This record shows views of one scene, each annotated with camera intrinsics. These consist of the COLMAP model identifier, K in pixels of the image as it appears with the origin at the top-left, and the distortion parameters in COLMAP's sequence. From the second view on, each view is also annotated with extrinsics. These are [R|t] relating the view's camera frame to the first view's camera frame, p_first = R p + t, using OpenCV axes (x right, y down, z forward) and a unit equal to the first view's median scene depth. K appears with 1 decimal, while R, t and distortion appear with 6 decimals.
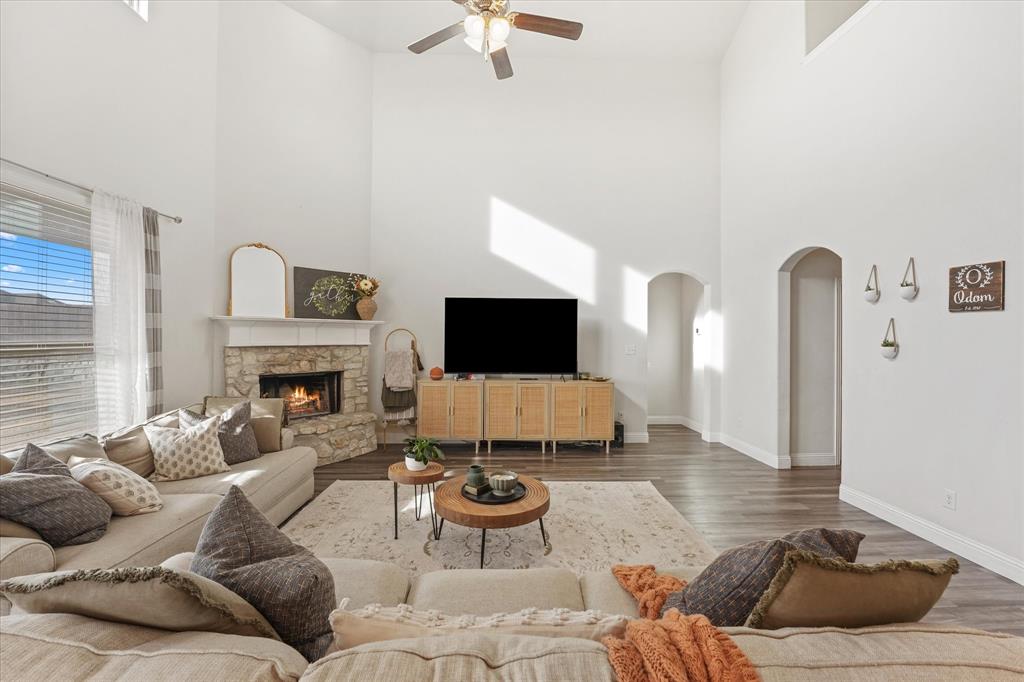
lens RADIAL K [[422.4, 0, 509.1], [0, 422.4, 335.4], [0, 0, 1]] dist [-0.014652, -0.000049]
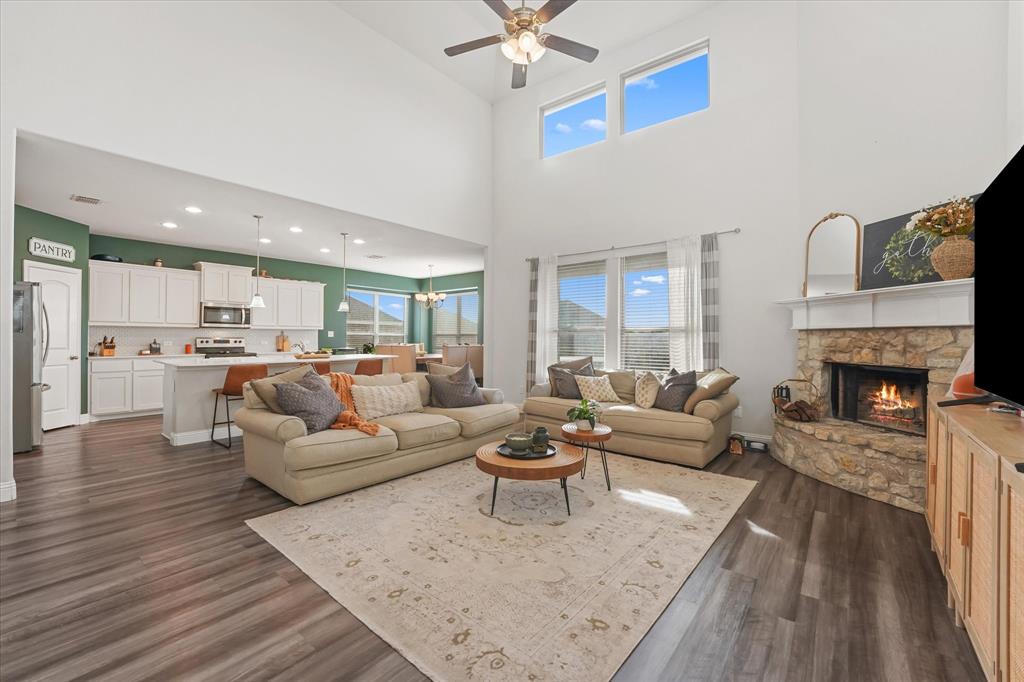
lens RADIAL K [[422.4, 0, 509.1], [0, 422.4, 335.4], [0, 0, 1]] dist [-0.014652, -0.000049]
pose [[-0.665765, -0.014069, -0.746029, 0.462639], [-0.010920, 0.999899, -0.009112, 0.048459], [0.746082, 0.002080, -0.665851, 0.970244]]
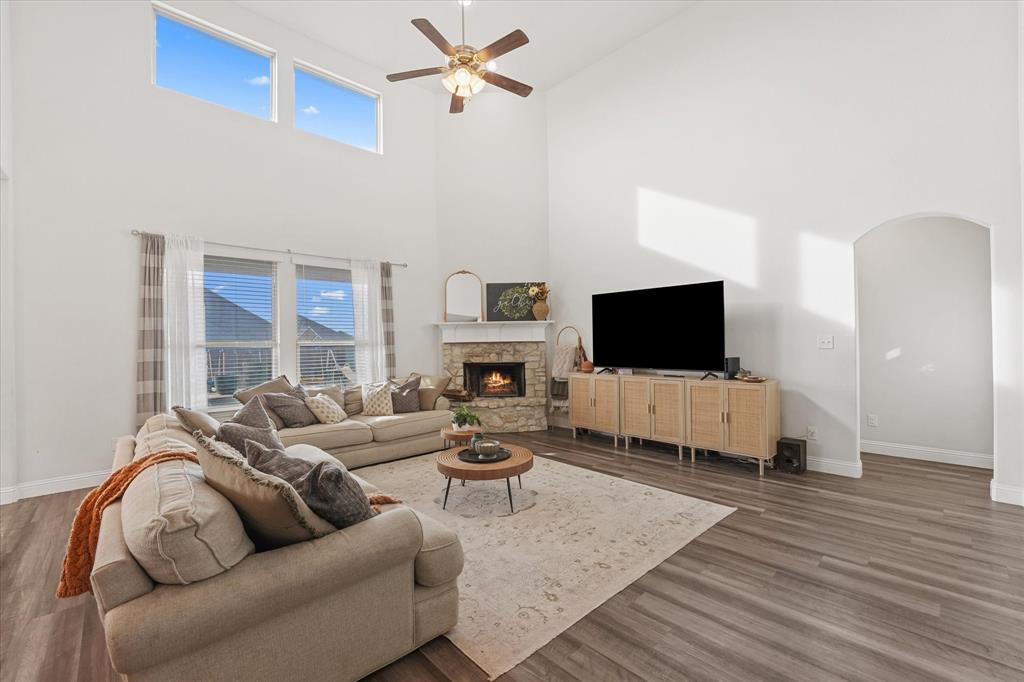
lens RADIAL K [[428.8, 0, 512.0], [0, 428.8, 341.0], [0, 0, 1]] dist [-0.014000, 0.000032]
pose [[0.657391, -0.018707, -0.753318, 0.543651], [0.019426, 0.999780, -0.007876, 0.031020], [0.753300, -0.009456, 0.657609, 0.148404]]
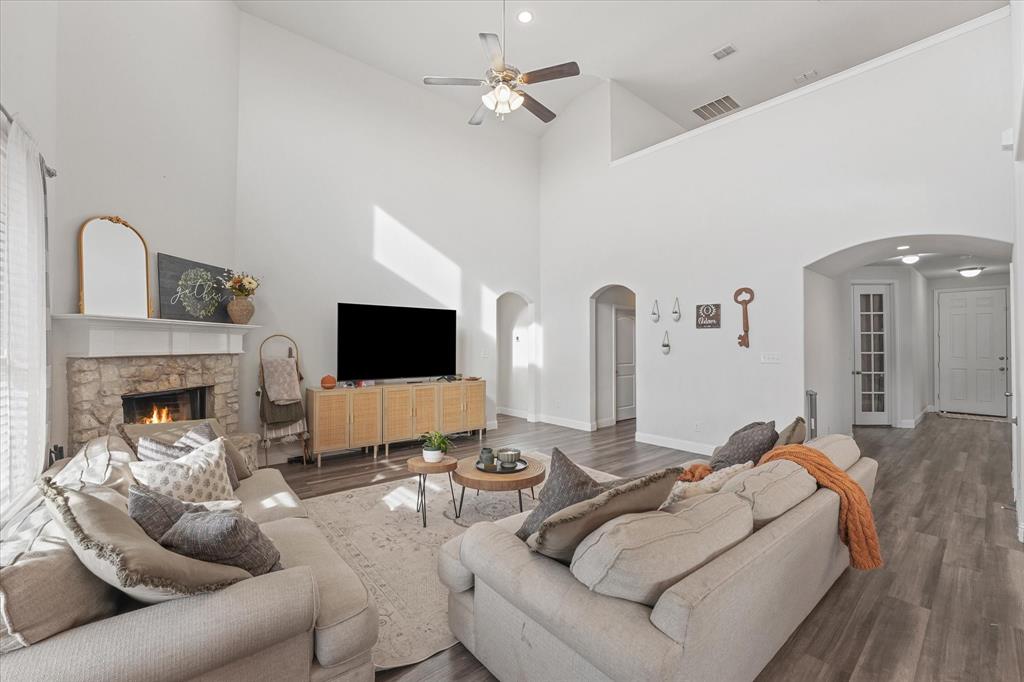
lens RADIAL K [[420.8, 0, 512.0], [0, 420.8, 341.0], [0, 0, 1]] dist [-0.009037, 0.000016]
pose [[0.788511, -0.000585, 0.615020, -0.446582], [0.004507, 0.999978, -0.004826, 0.004438], [-0.615004, 0.006577, 0.788496, -0.000521]]
